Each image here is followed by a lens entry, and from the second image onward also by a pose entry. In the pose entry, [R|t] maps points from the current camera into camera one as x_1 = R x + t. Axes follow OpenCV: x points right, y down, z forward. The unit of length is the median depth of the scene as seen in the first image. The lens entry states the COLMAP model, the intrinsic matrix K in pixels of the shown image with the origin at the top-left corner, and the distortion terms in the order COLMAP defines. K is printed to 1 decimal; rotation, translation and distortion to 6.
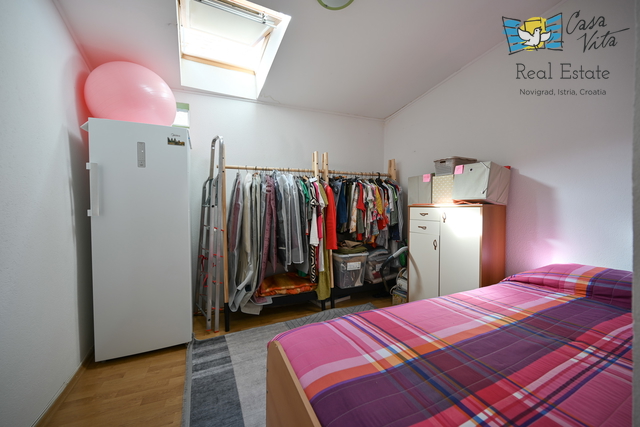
lens RADIAL K [[251.7, 0, 323.5], [0, 251.7, 213.1], [0, 0, 1]] dist [-0.001585, 0.000051]
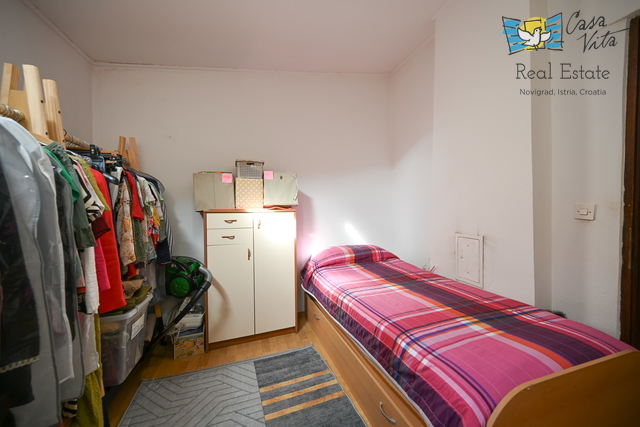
lens RADIAL K [[251.7, 0, 323.5], [0, 251.7, 213.1], [0, 0, 1]] dist [-0.001585, 0.000051]
pose [[0.085423, -0.015302, 0.996227, -0.737431], [0.031944, 0.999410, 0.012612, -0.042162], [-0.995833, 0.030746, 0.085861, 1.119236]]
